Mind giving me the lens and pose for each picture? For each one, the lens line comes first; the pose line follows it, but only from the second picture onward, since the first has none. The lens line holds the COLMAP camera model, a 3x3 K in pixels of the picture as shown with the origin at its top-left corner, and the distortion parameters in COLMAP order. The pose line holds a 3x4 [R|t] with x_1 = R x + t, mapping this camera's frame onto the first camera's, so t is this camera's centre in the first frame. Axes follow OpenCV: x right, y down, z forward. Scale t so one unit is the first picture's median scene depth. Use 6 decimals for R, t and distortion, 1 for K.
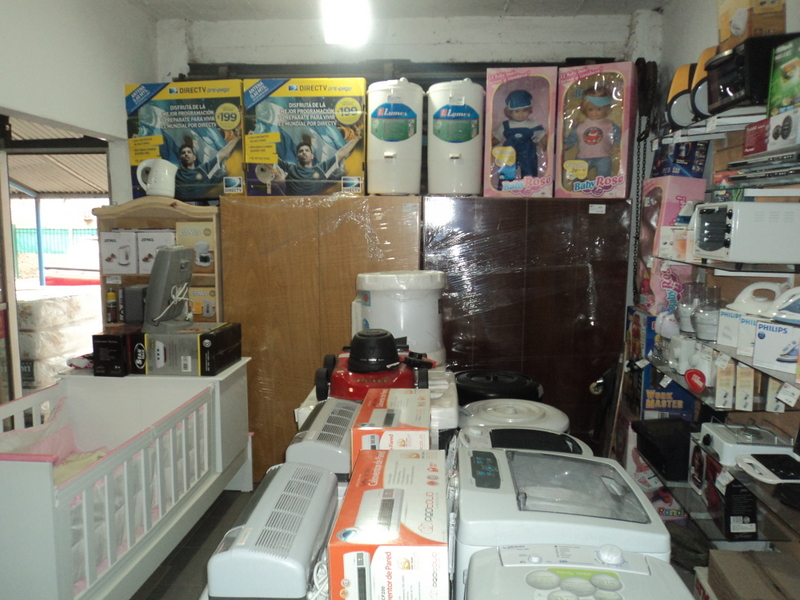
lens RADIAL K [[650.1, 0, 400.0], [0, 650.1, 300.0], [0, 0, 1]] dist [-0.029629, 0.049697]
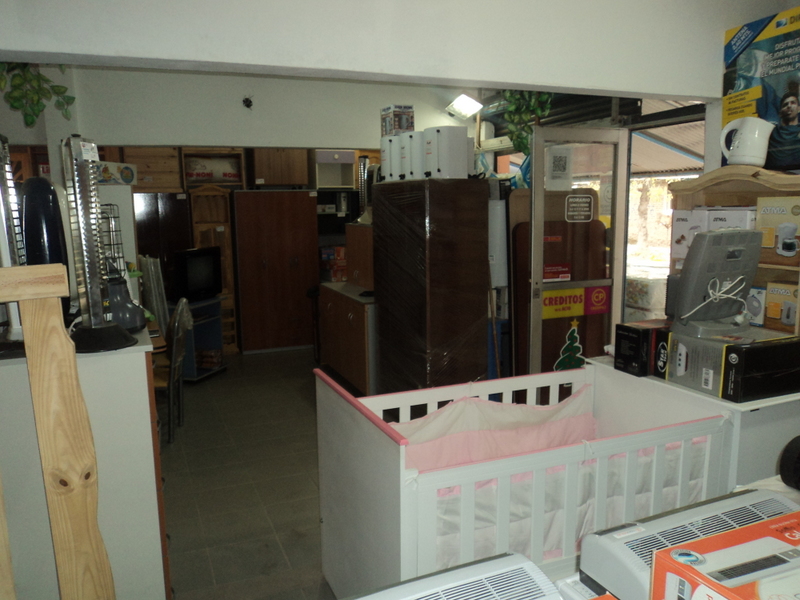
lens RADIAL K [[650.1, 0, 400.0], [0, 650.1, 300.0], [0, 0, 1]] dist [-0.029629, 0.049697]
pose [[0.451797, 0.123635, -0.883512, 0.161089], [-0.088502, 0.991677, 0.093514, -0.032167], [0.887720, 0.035943, 0.458979, 0.263769]]
